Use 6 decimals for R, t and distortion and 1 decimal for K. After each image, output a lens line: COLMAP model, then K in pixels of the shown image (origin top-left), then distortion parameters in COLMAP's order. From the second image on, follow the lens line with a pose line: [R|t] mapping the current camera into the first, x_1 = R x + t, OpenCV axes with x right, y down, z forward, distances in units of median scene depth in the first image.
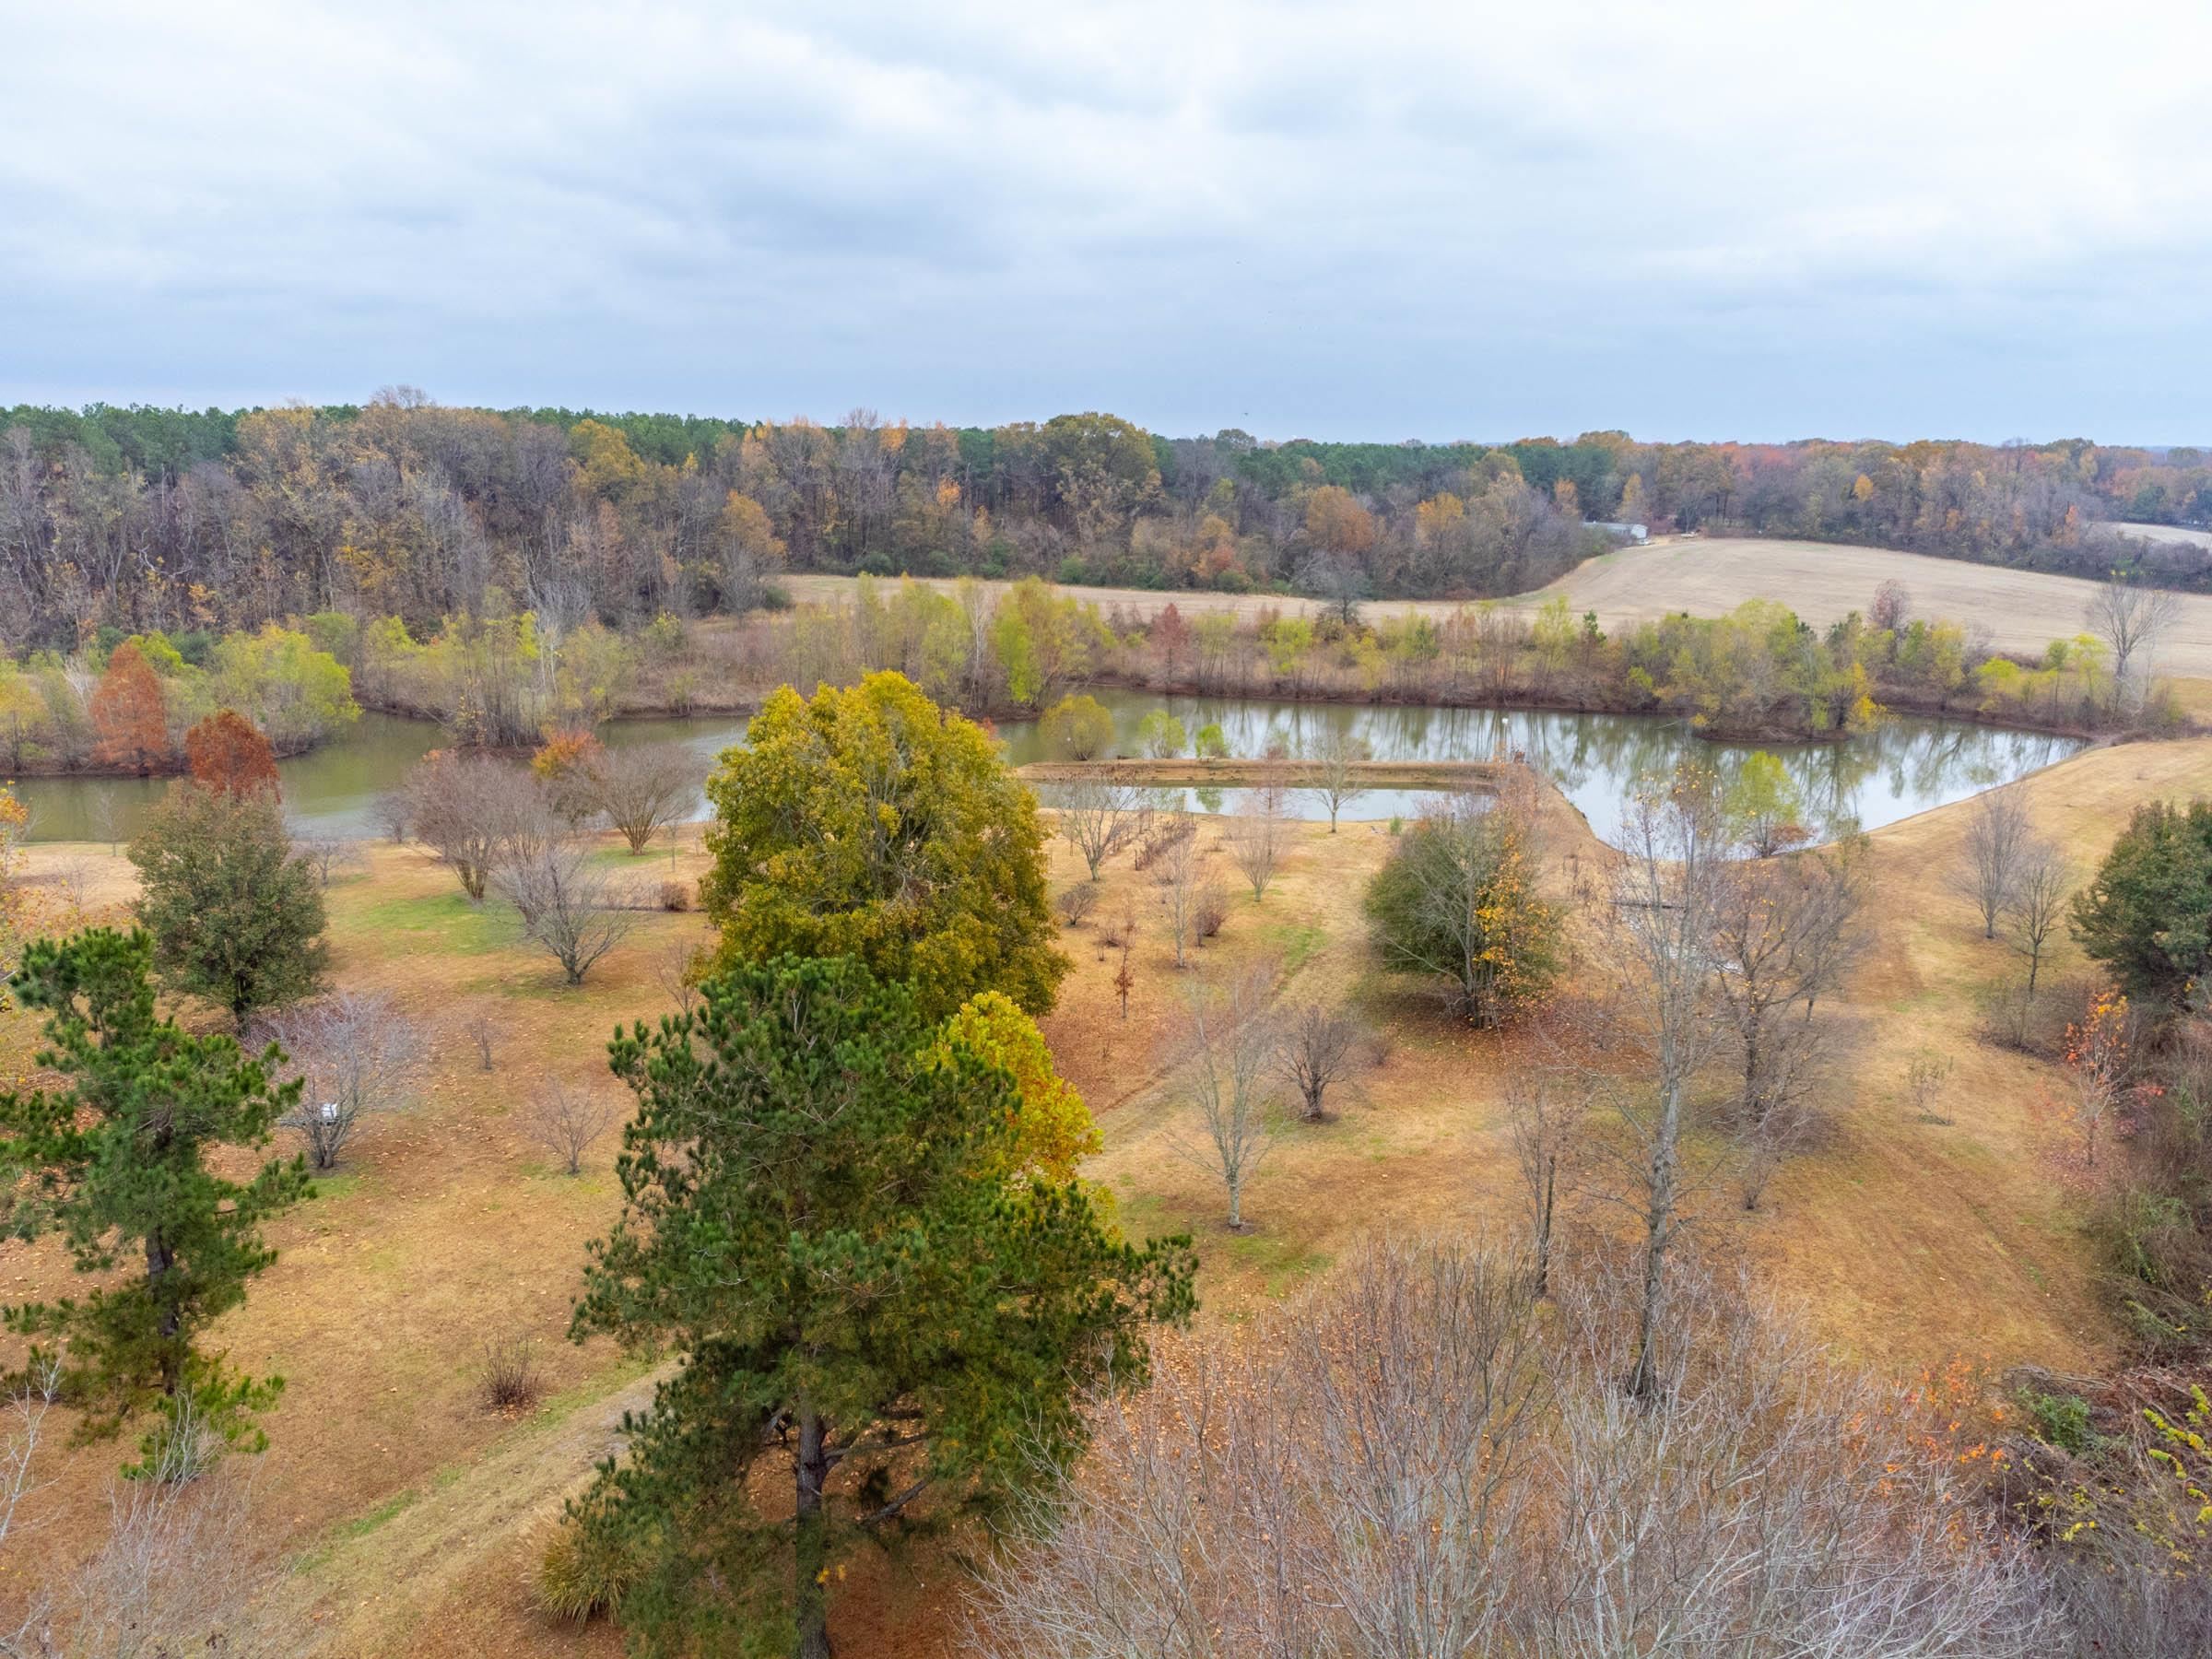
lens RADIAL K [[1645.0, 0, 1116.8], [0, 1645.0, 832.4], [0, 0, 1]] dist [0.025721, 0.000901]
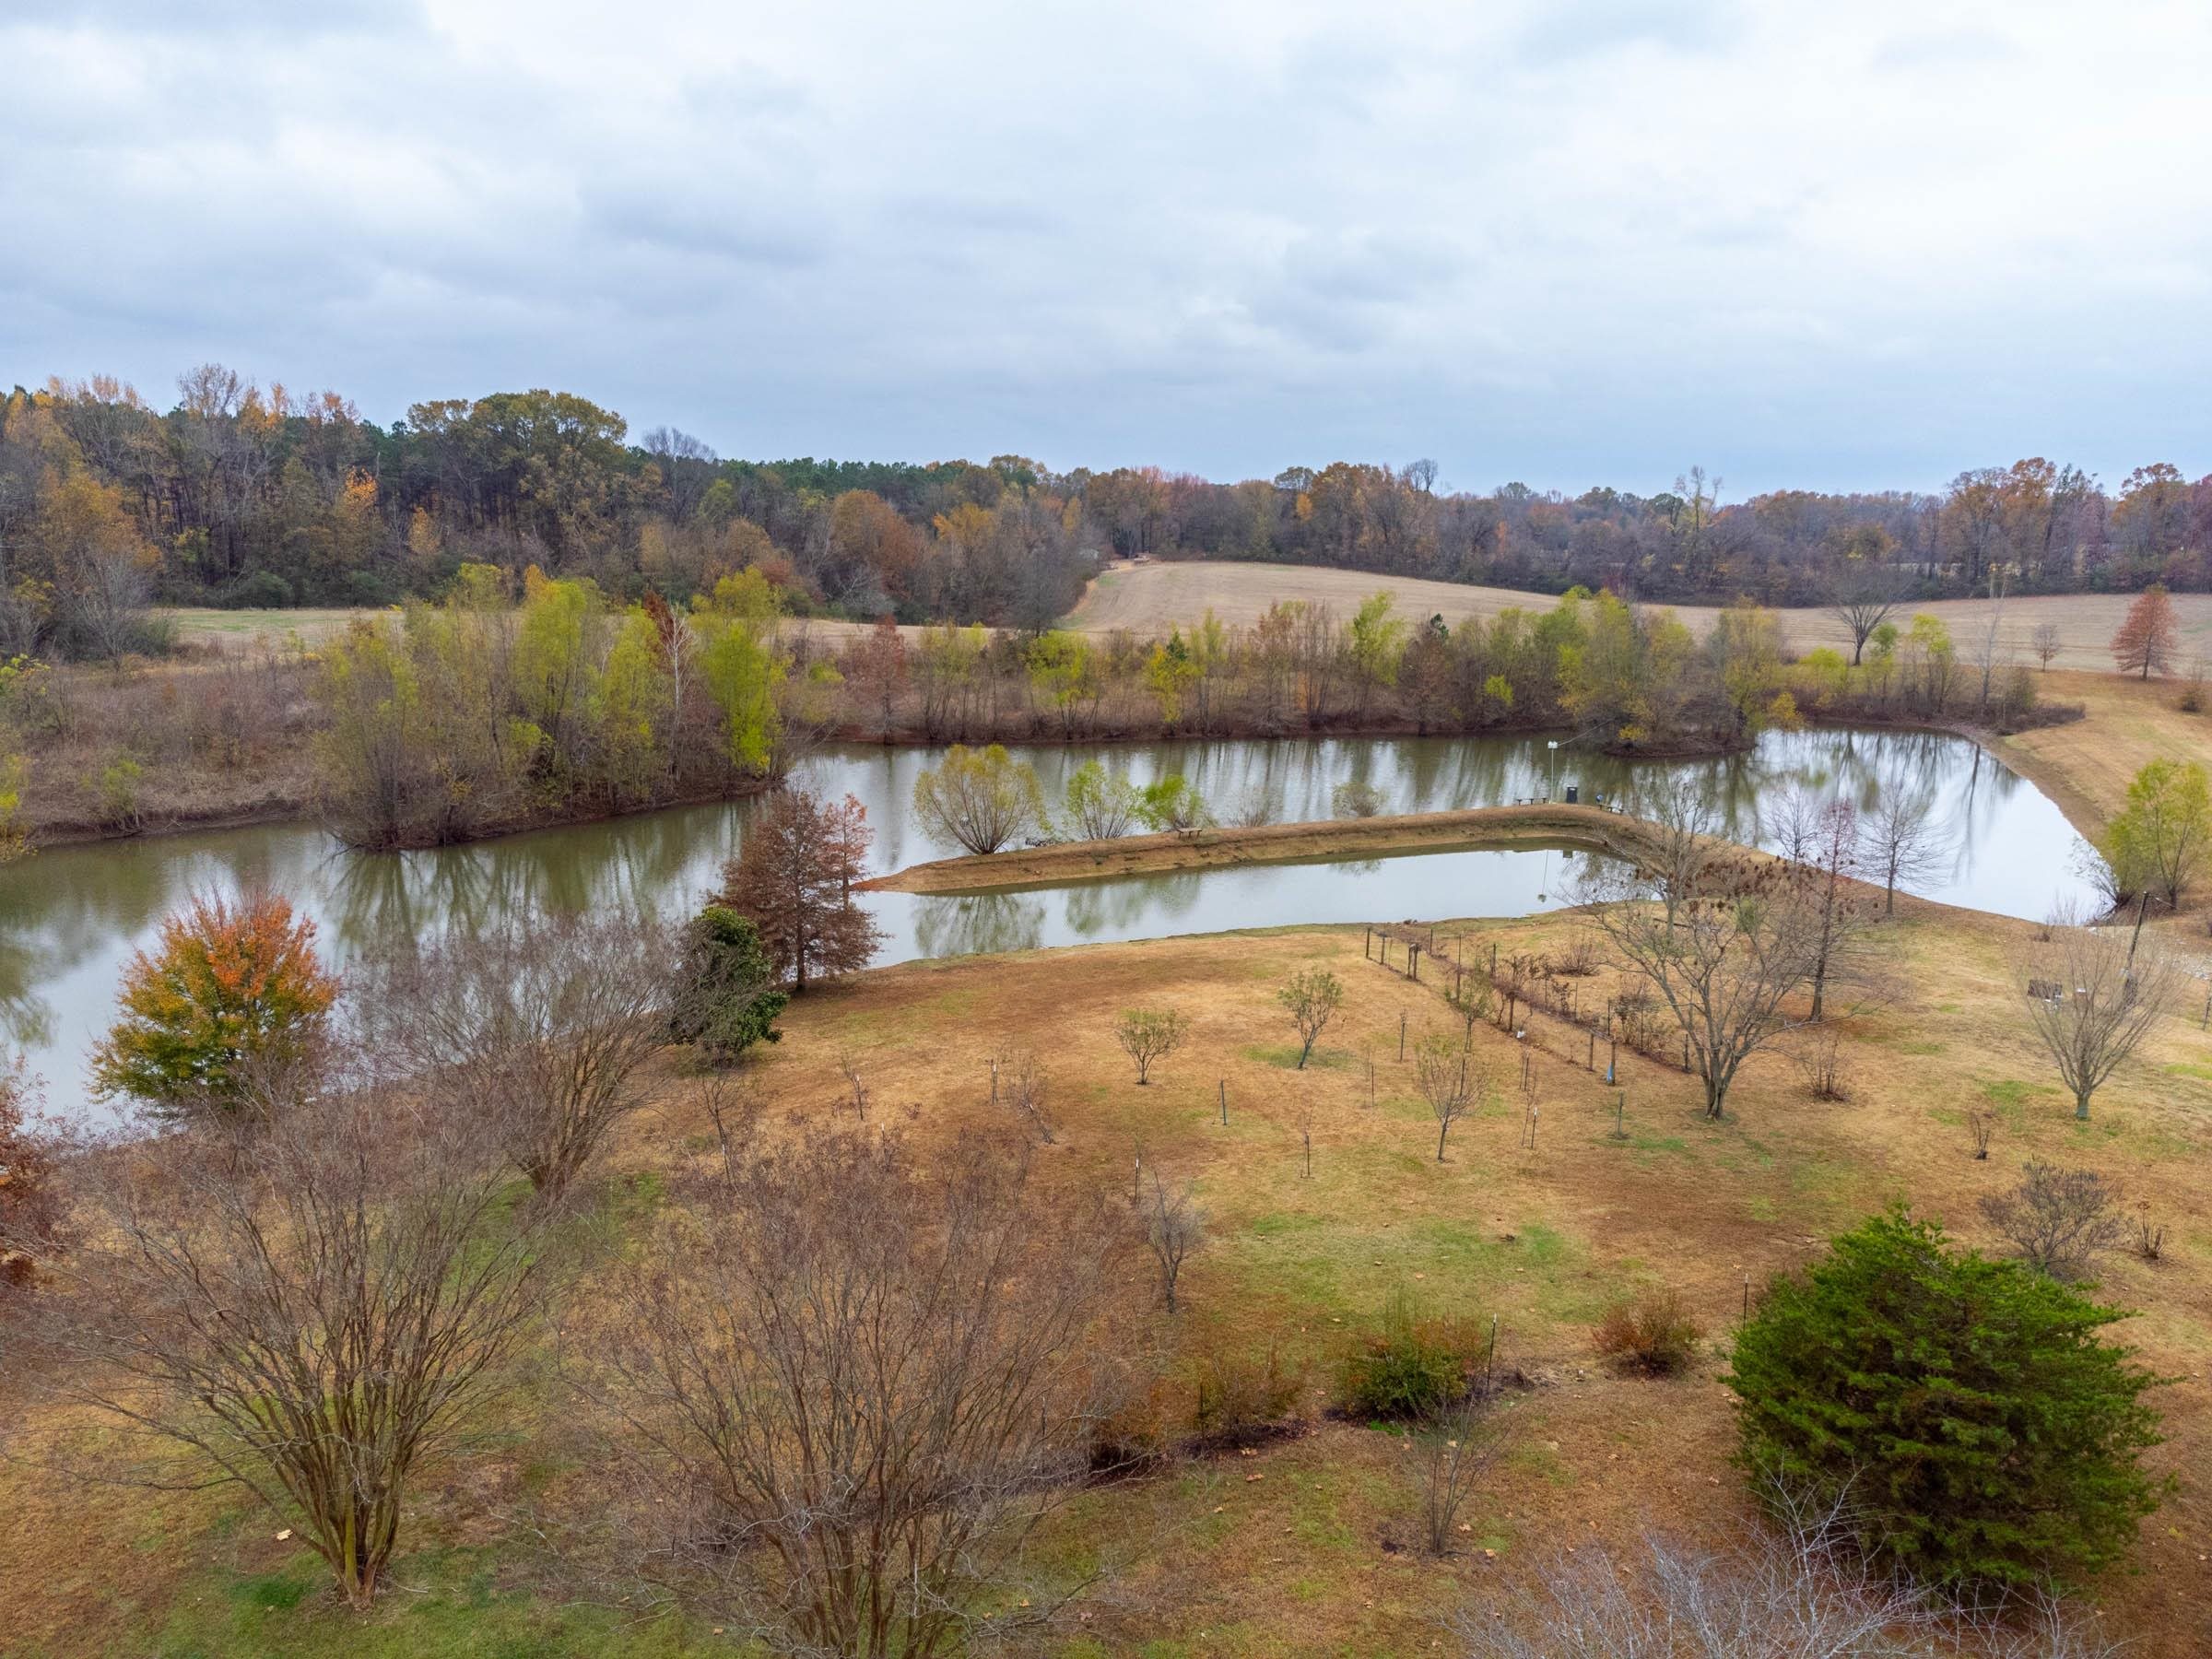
lens RADIAL K [[1645.0, 0, 1090.8], [0, 1645.0, 825.7], [0, 0, 1]] dist [0.025721, 0.000901]
pose [[0.904525, -0.080925, 0.418672, -0.134112], [0.096198, 0.995242, -0.015461, -0.022634], [-0.415429, 0.054260, 0.908006, 0.242511]]
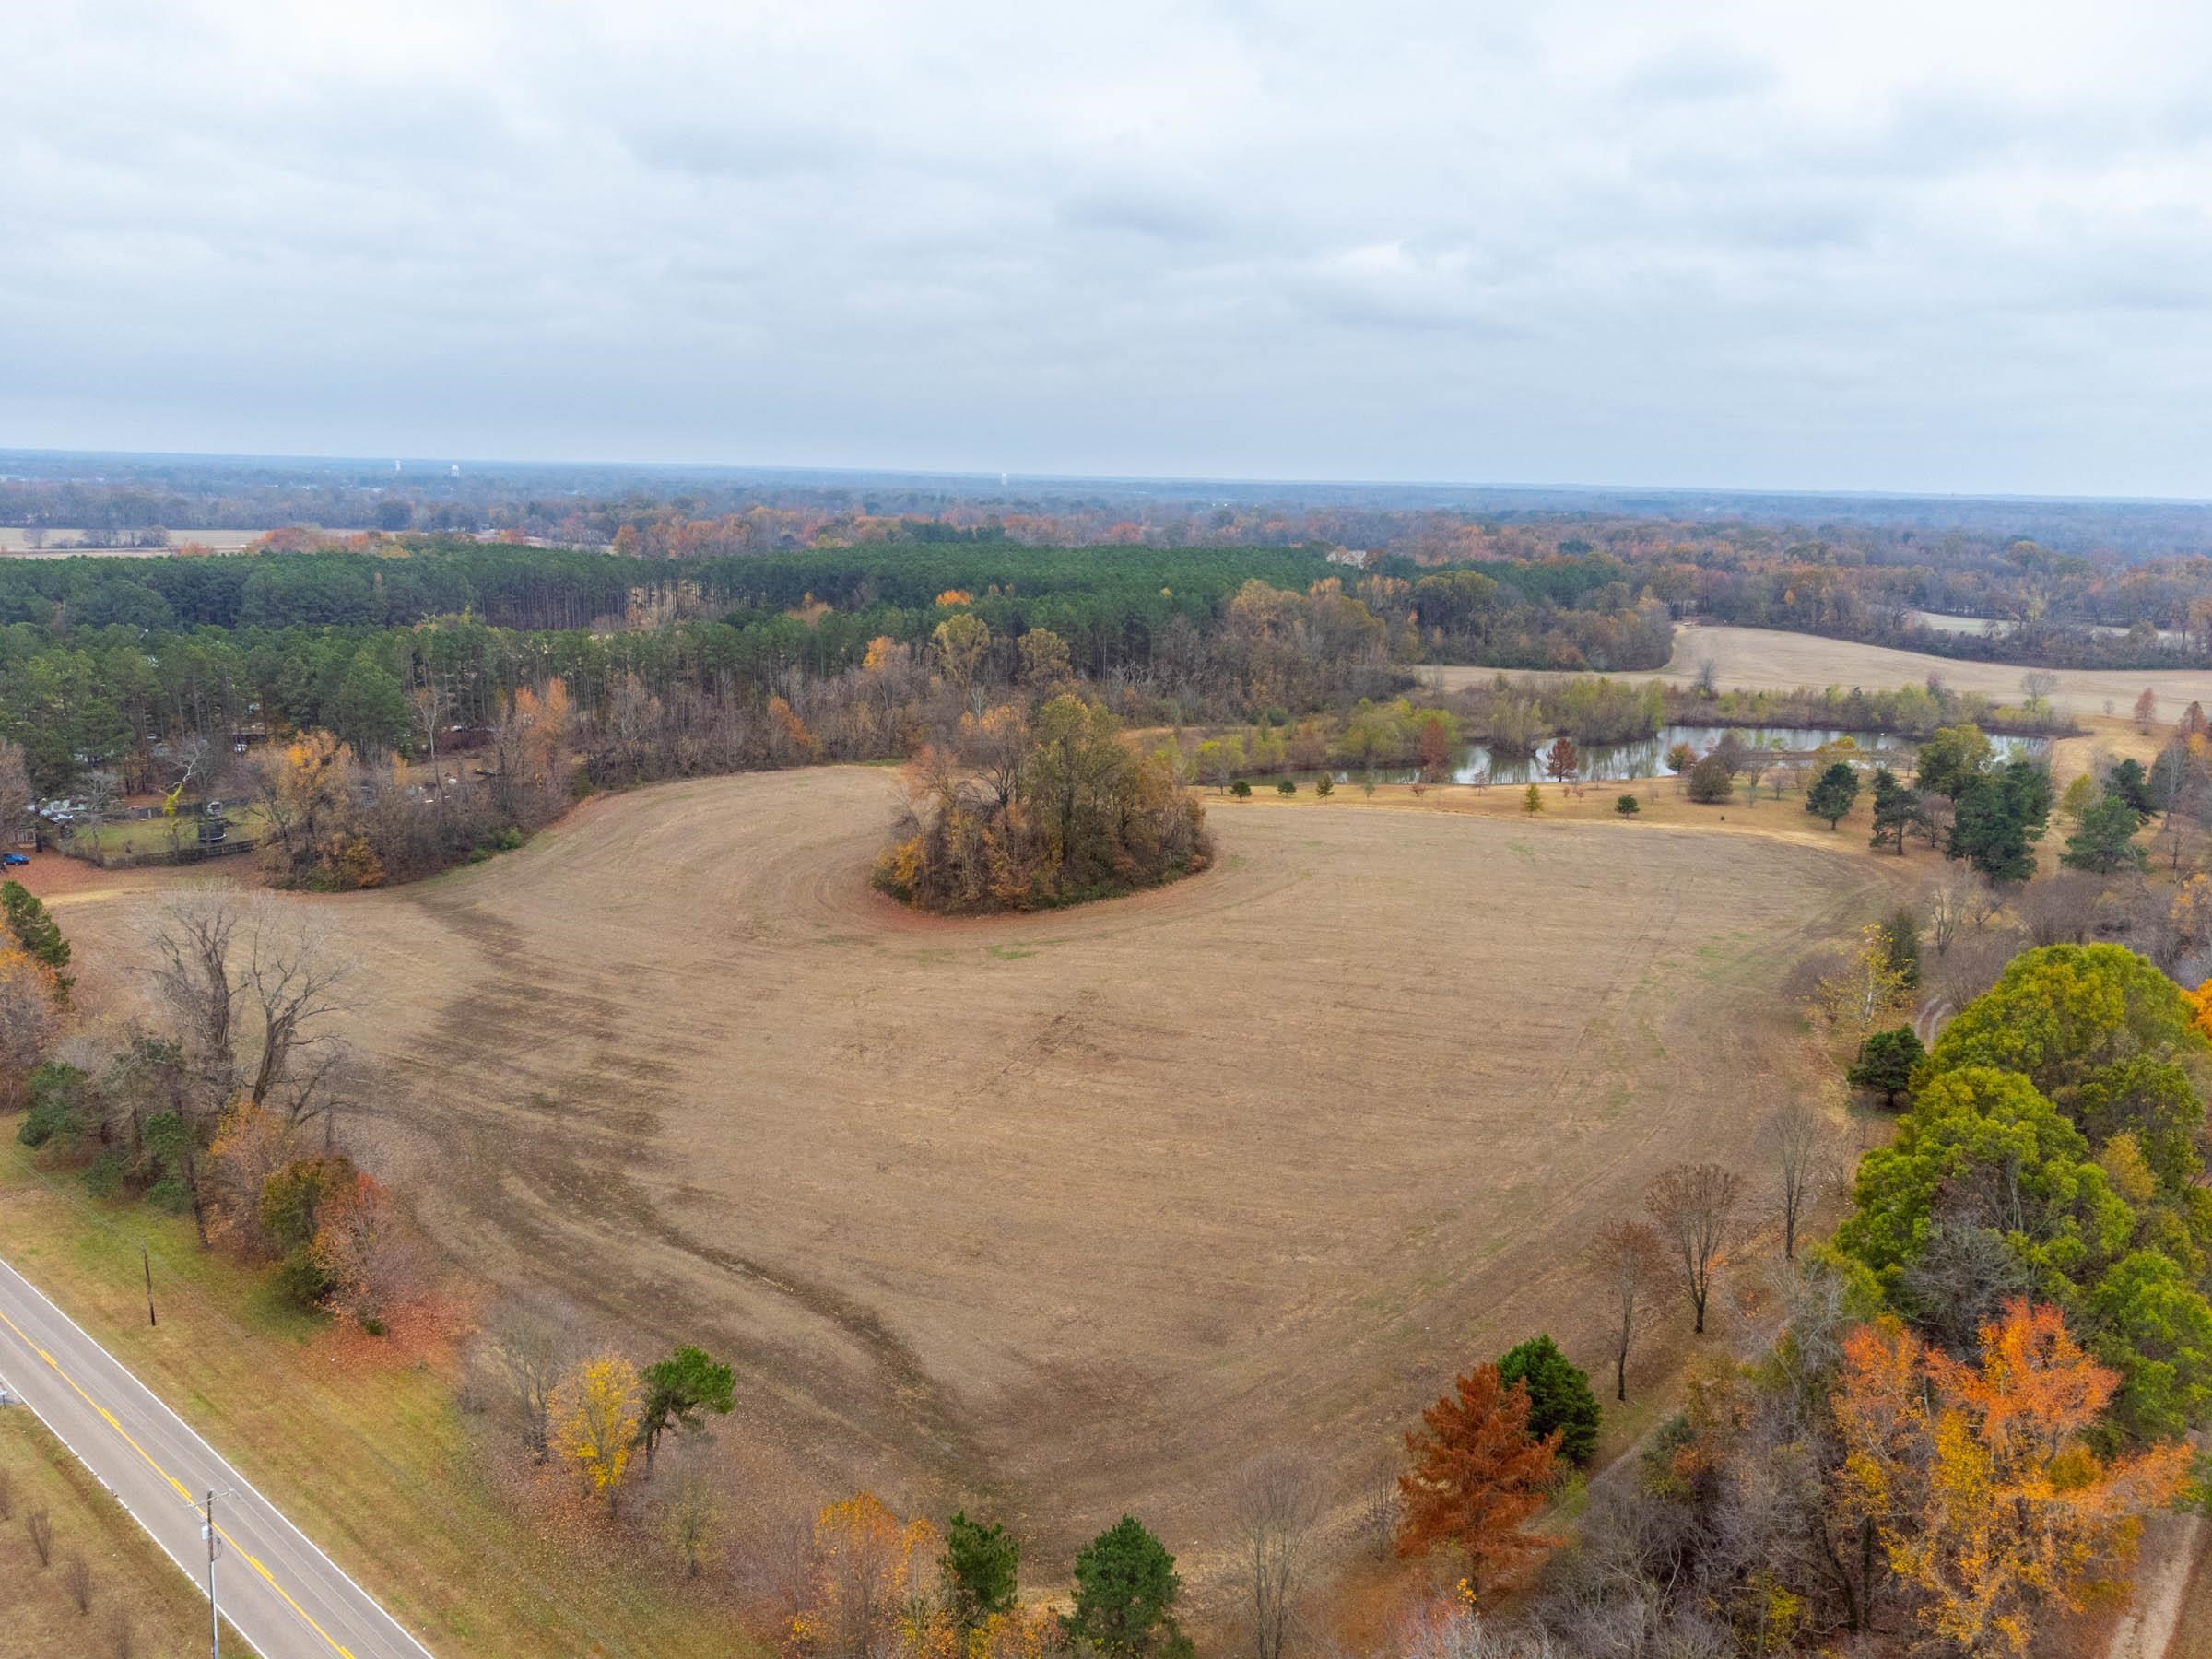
lens RADIAL K [[1645.0, 0, 1089.3], [0, 1645.0, 825.8], [0, 0, 1]] dist [0.025721, 0.000901]
pose [[0.980466, -0.028949, 0.194548, -0.885566], [0.032286, 0.999381, -0.014005, 0.045050], [-0.194022, 0.020013, 0.980793, -0.799670]]
